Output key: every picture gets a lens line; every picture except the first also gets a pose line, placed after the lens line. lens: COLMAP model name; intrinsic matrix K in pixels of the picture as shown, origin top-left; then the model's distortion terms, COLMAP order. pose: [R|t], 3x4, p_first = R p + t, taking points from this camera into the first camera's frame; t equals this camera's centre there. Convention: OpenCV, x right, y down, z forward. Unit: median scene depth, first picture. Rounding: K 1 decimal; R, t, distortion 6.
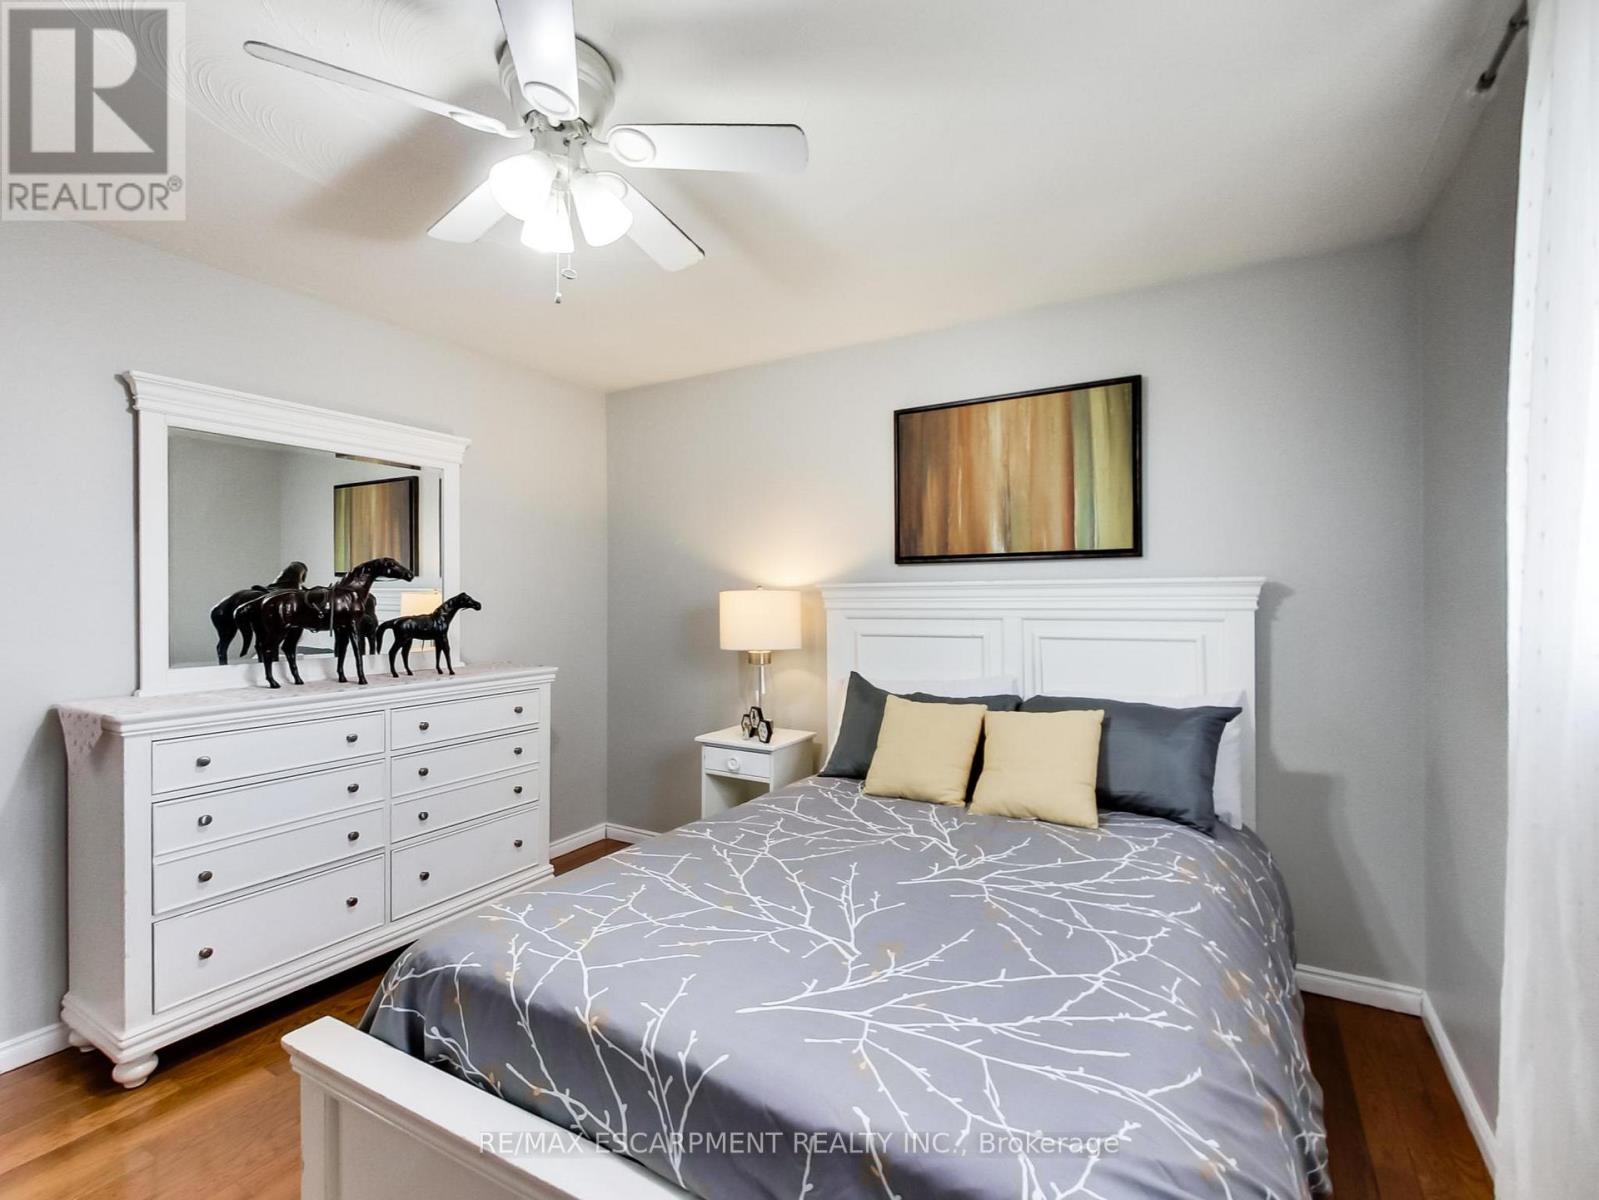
lens RADIAL K [[739.6, 0, 792.9], [0, 739.6, 594.4], [0, 0, 1]] dist [-0.001616, -0.000024]
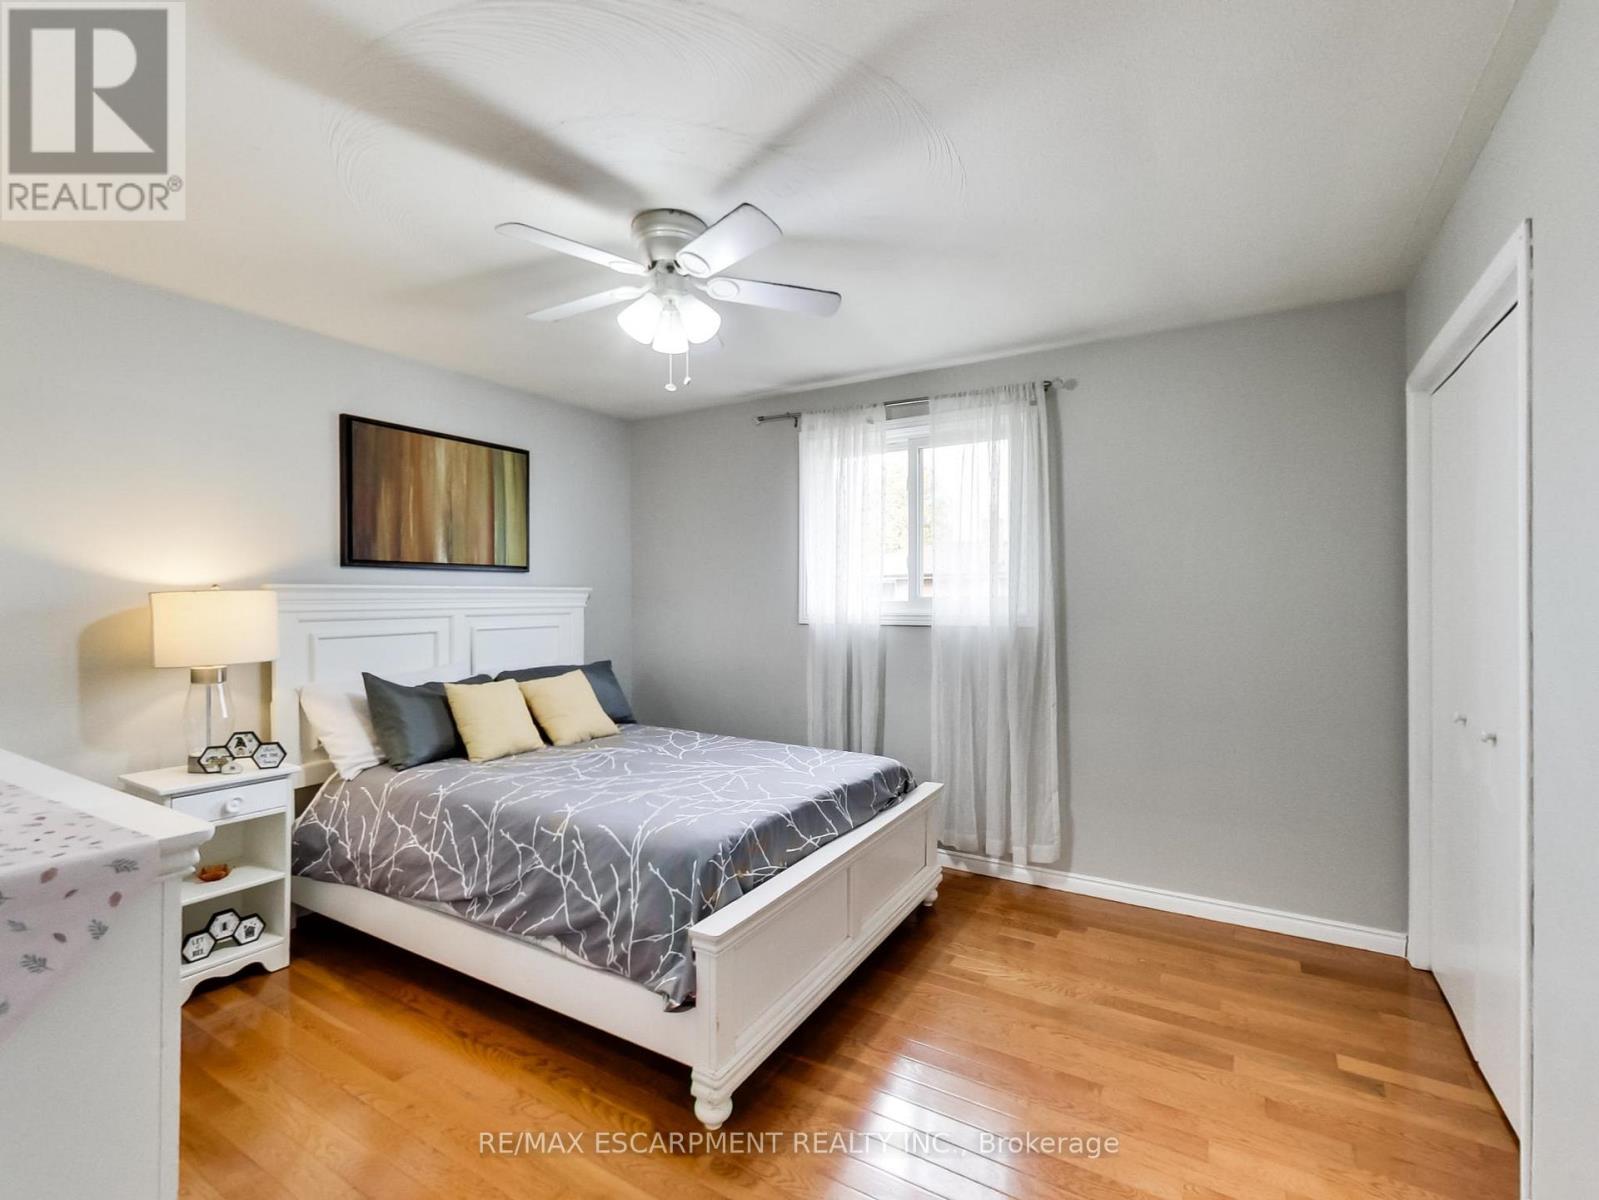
lens RADIAL K [[739.6, 0, 792.9], [0, 739.6, 594.4], [0, 0, 1]] dist [-0.001616, -0.000024]
pose [[0.026868, 0.010040, 0.999589, -0.925134], [0.002646, 0.999945, -0.010115, 0.010102], [-0.999635, 0.002916, 0.026840, 0.391901]]
